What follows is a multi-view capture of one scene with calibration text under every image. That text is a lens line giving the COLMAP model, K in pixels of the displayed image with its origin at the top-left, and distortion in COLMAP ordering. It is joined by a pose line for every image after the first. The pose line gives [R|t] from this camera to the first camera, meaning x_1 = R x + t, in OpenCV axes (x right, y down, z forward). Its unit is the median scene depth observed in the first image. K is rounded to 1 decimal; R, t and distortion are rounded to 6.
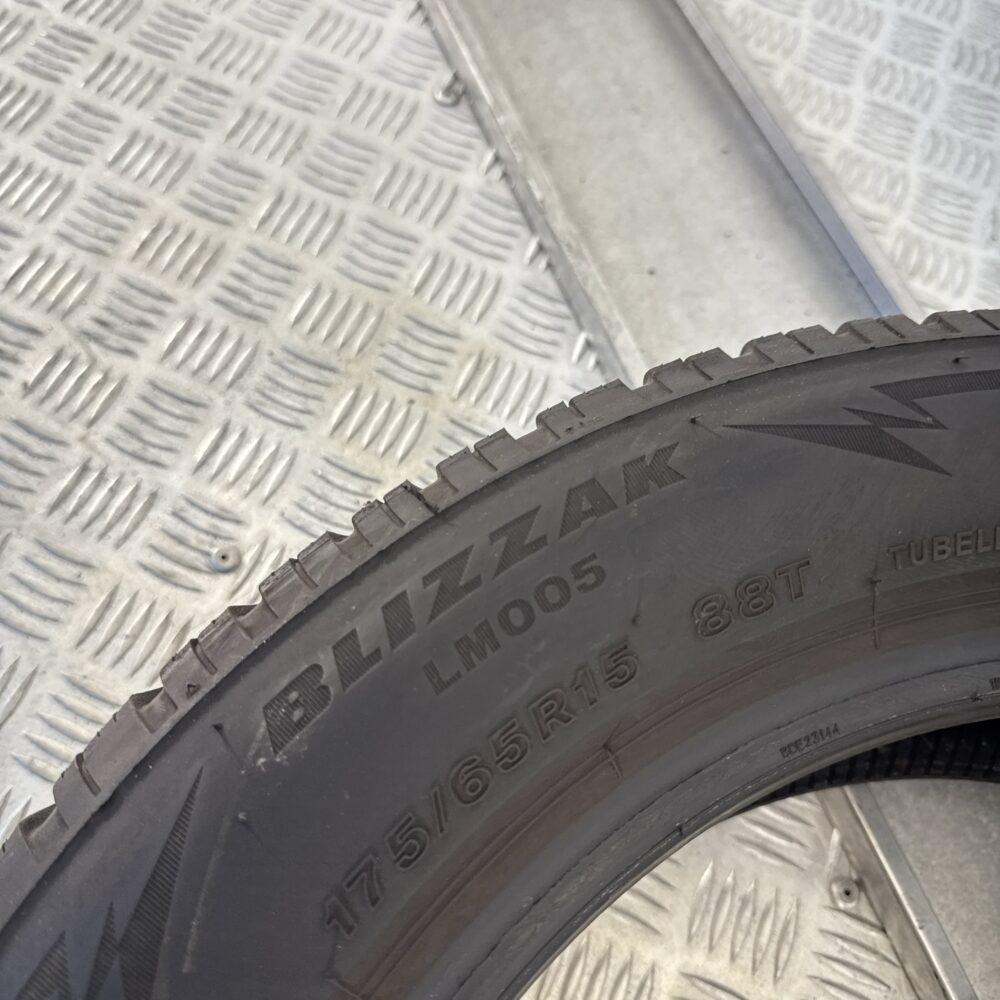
lens RADIAL K [[999.0, 0, 501.5], [0, 999.0, 484.1], [0, 0, 1]] dist [0.160039, -0.603531]
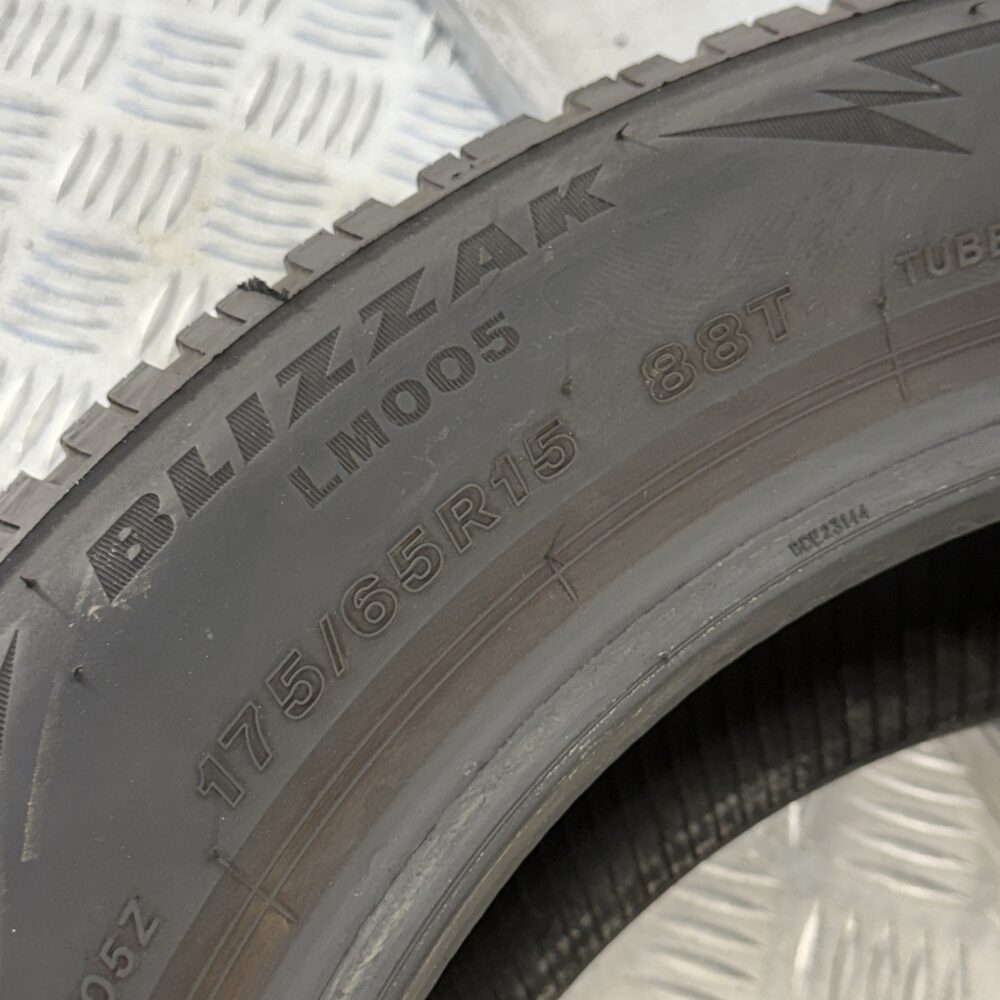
lens RADIAL K [[1934.5, 0, 500.0], [0, 1934.5, 500.0], [0, 0, 1]] dist [0.052726, 0.088486]
pose [[0.990250, -0.139000, 0.009127, 0.057664], [0.139283, 0.988997, -0.049856, 0.269799], [-0.002097, 0.050641, 0.998715, -0.416010]]
